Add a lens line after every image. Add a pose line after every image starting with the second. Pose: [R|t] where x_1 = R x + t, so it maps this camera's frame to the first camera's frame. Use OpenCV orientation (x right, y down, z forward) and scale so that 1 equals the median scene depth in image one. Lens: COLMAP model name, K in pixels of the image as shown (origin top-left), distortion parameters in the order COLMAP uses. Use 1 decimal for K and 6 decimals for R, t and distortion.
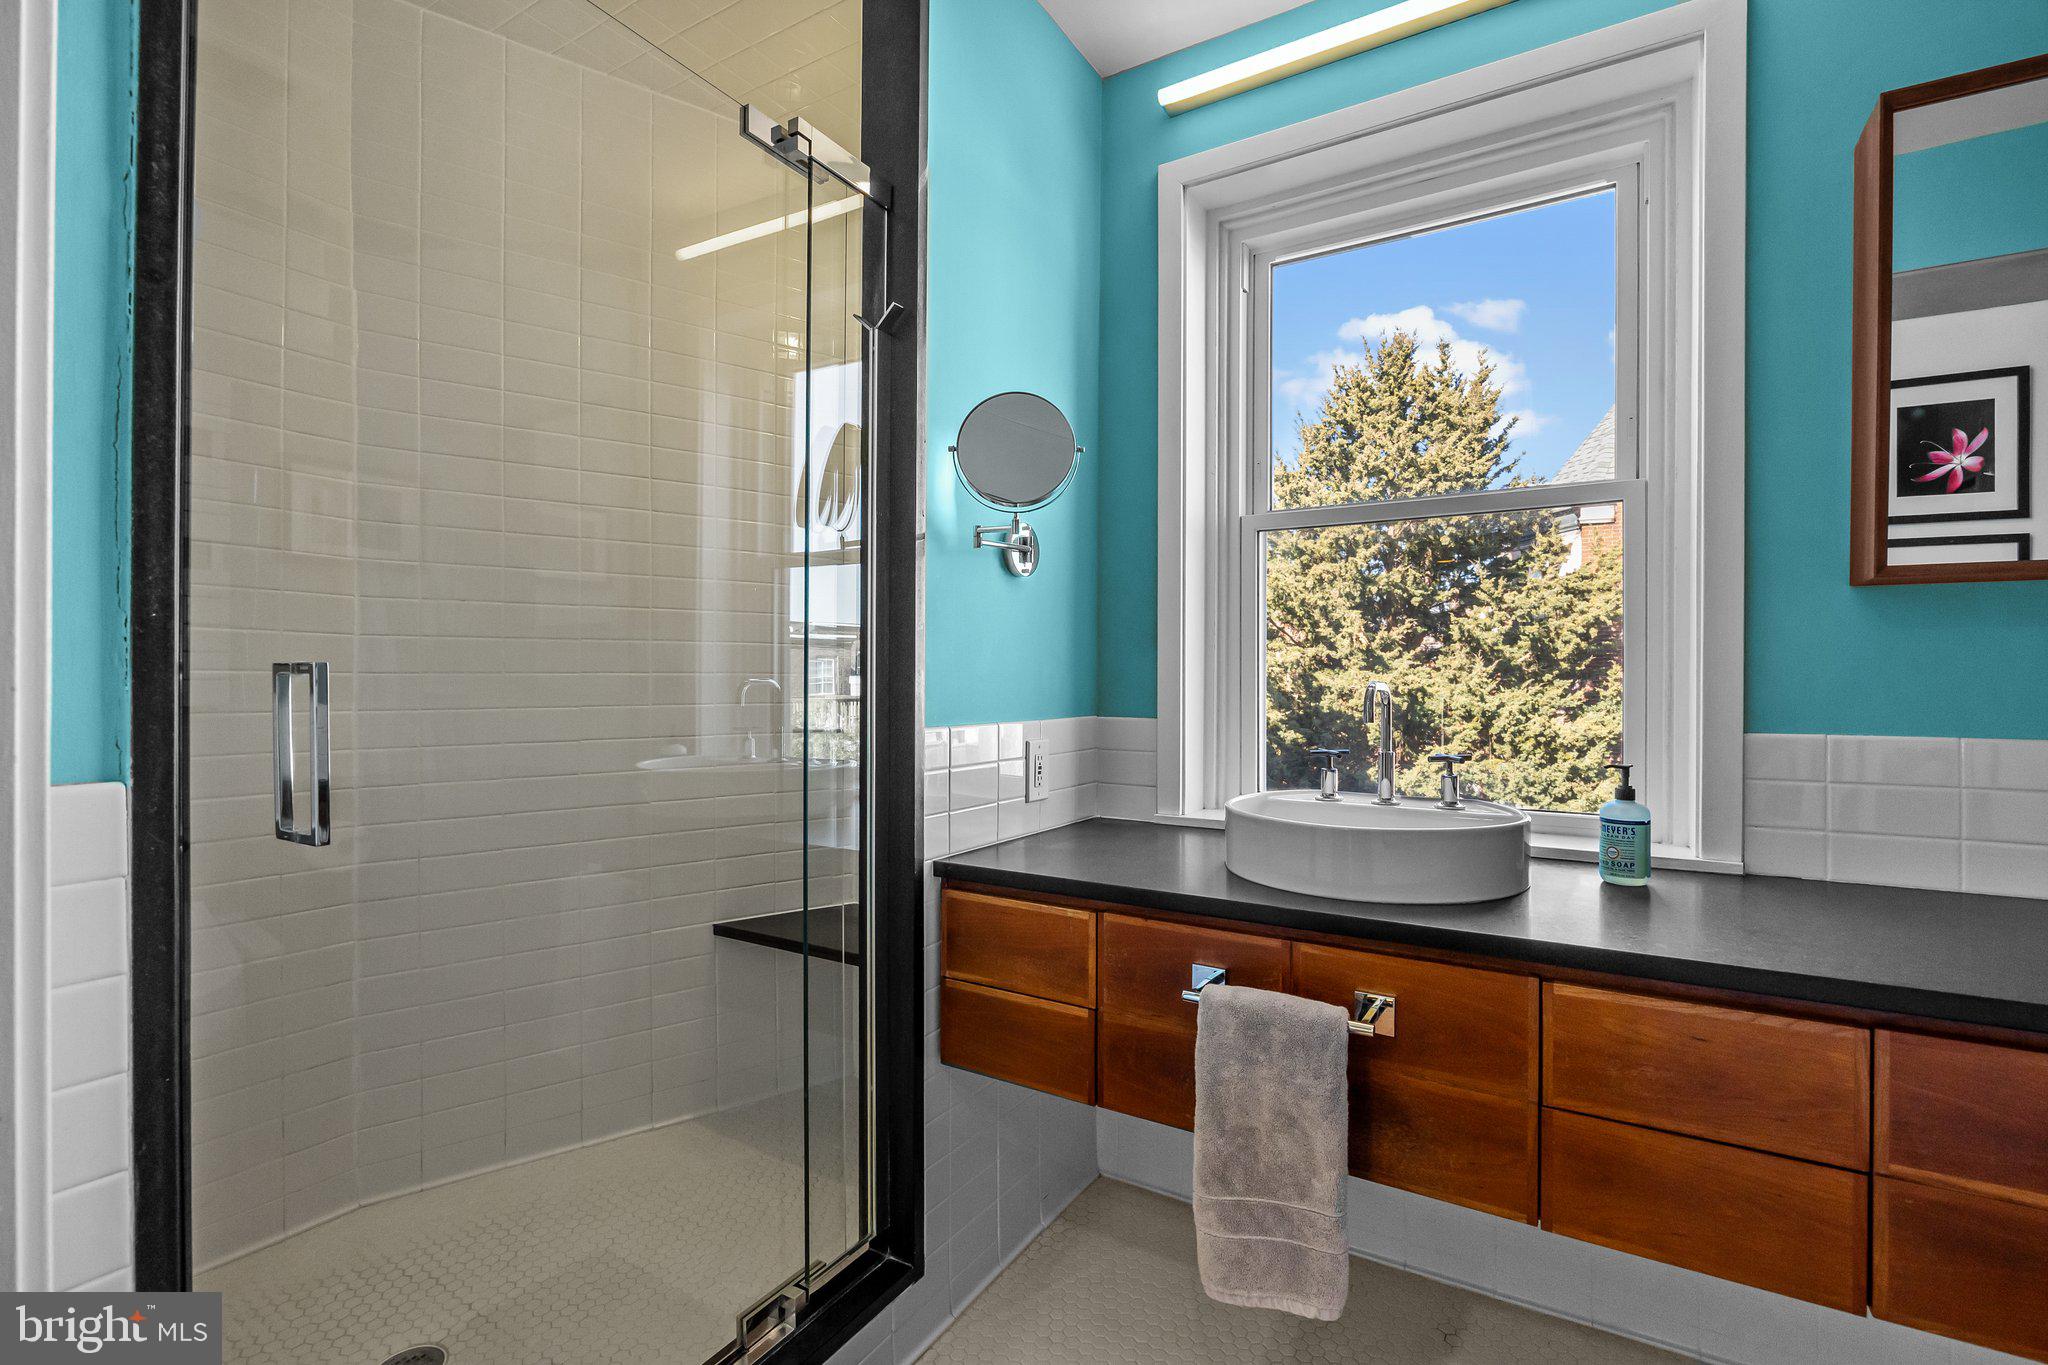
lens RADIAL K [[913.0, 0, 1062.0], [0, 913.0, 683.6], [0, 0, 1]] dist [-0.005812, 0.000433]
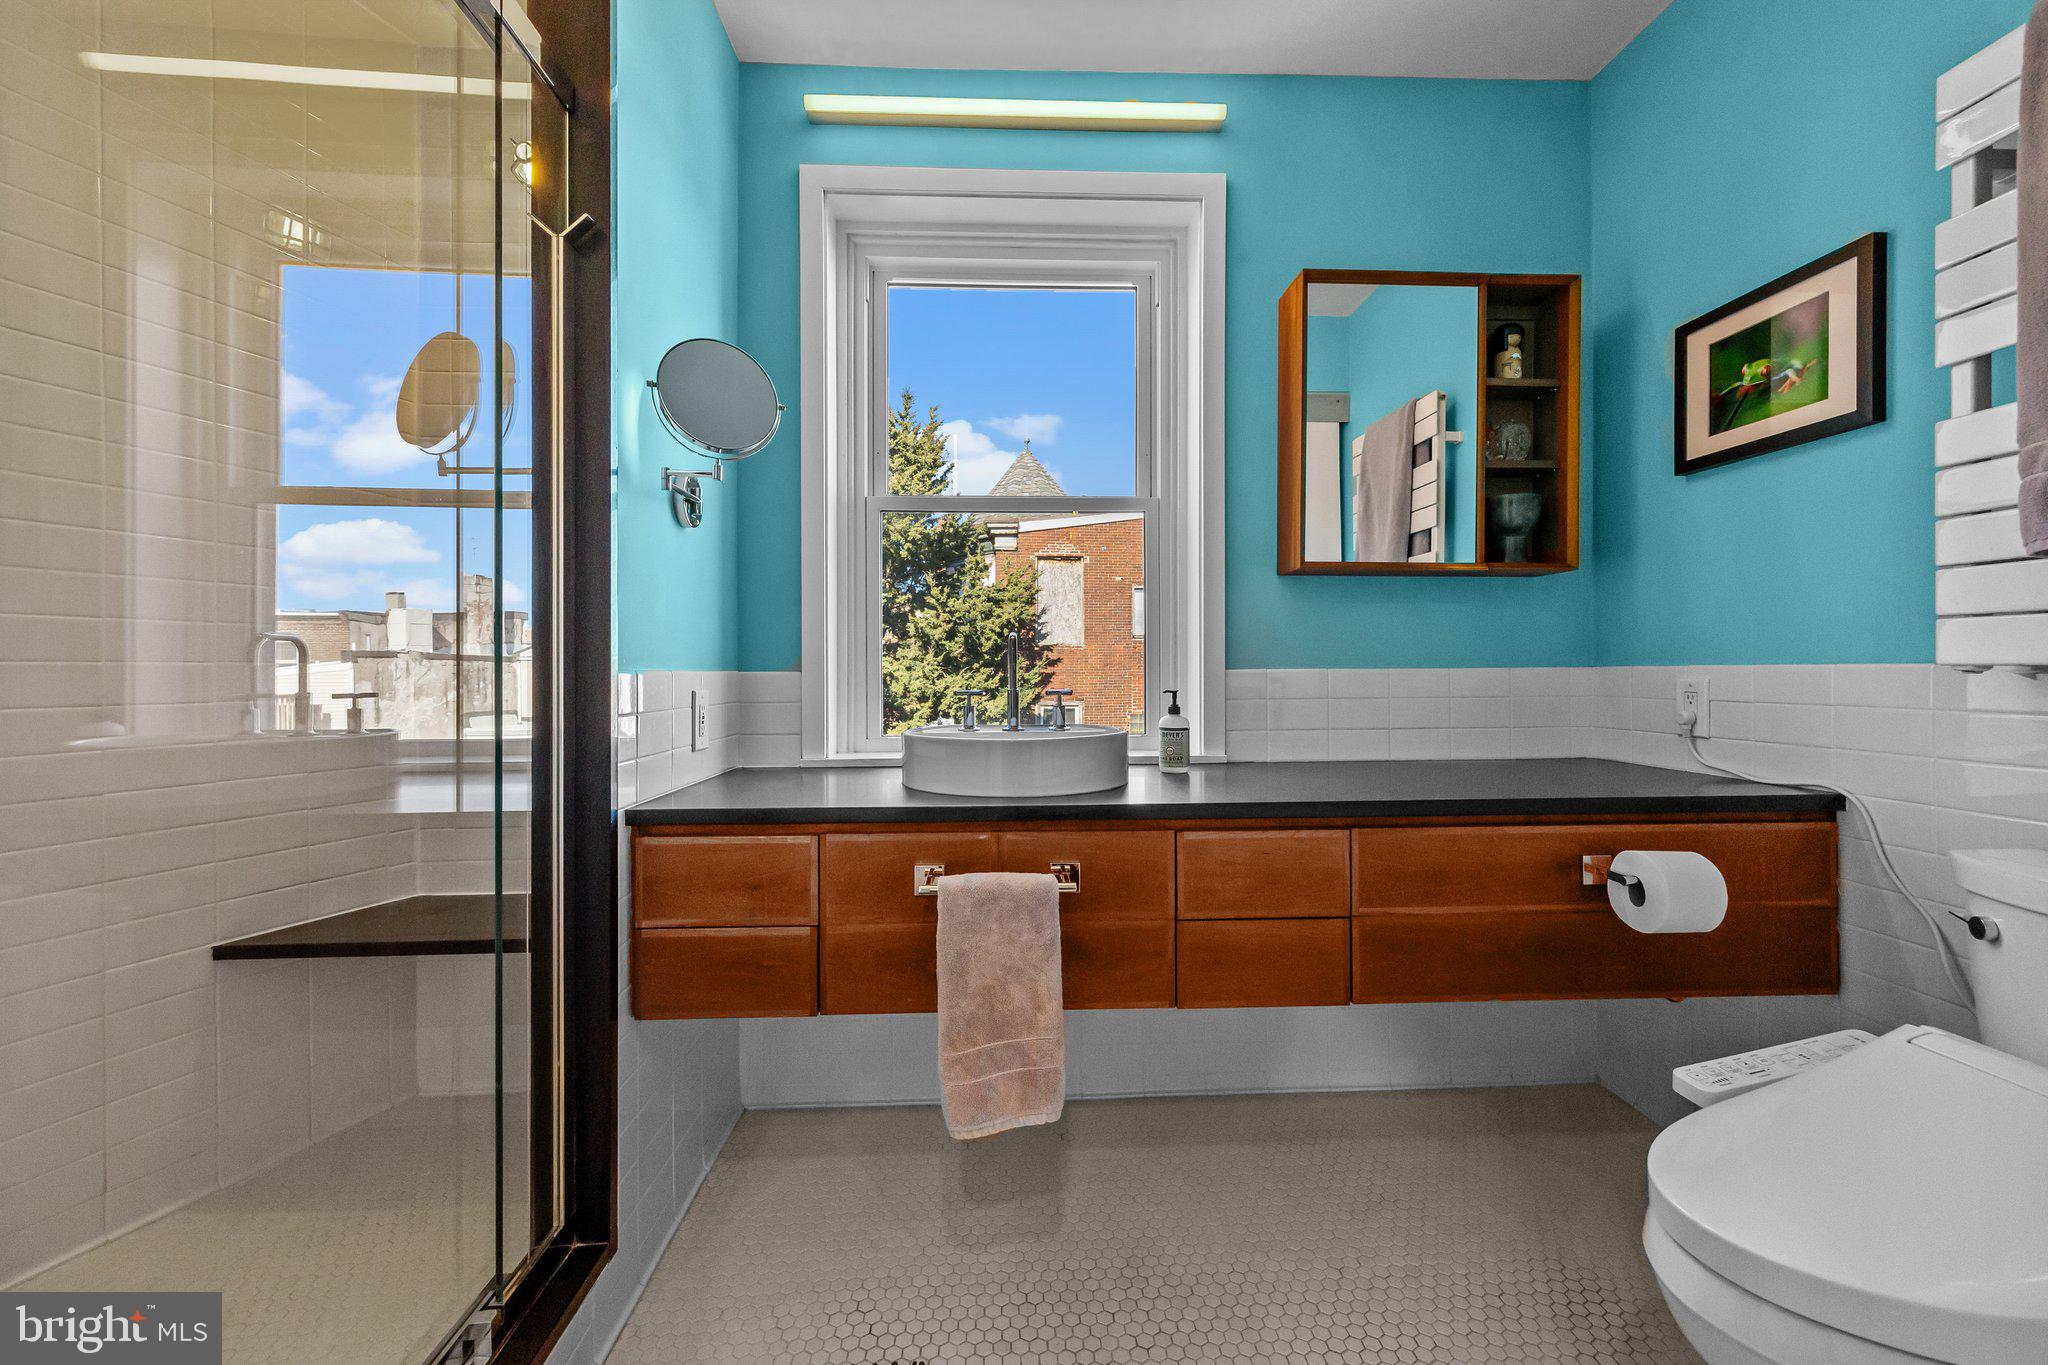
lens RADIAL K [[801.3, 0, 1027.2], [0, 801.3, 674.3], [0, 0, 1]] dist [0.012713, -0.000611]
pose [[0.836627, -0.009205, 0.547695, -0.246436], [0.011549, 0.999933, -0.000836, 0.056529], [-0.547651, 0.007025, 0.836677, 0.058038]]
